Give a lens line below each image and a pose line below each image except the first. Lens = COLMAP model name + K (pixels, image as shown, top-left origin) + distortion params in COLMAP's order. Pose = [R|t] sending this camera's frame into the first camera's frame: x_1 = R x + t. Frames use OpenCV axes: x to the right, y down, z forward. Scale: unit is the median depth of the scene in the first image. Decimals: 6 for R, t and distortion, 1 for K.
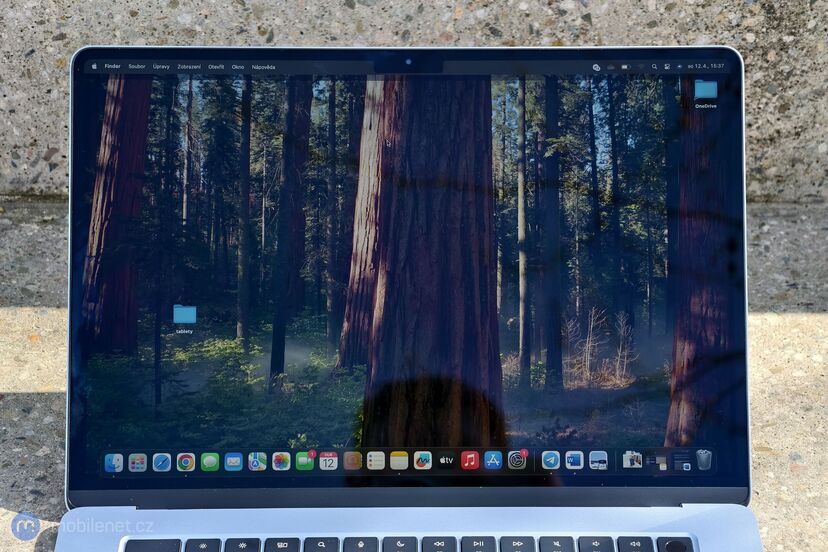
lens RADIAL K [[2378.9, 0, 414.4], [0, 2378.9, 299.3], [0, 0, 1]] dist [0.523469, -0.850130]
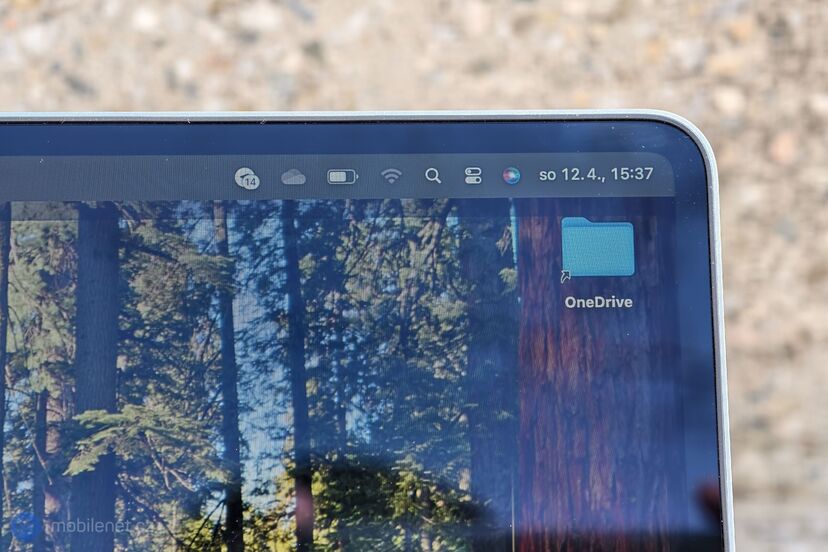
lens RADIAL K [[2131.2, 0, 411.4], [0, 2131.2, 249.7], [0, 0, 1]] dist [0.545928, -1.699603]
pose [[0.999958, -0.008825, -0.002311, 0.097873], [0.008668, 0.998116, -0.060737, -0.070587], [0.002843, 0.060715, 0.998151, 0.725164]]
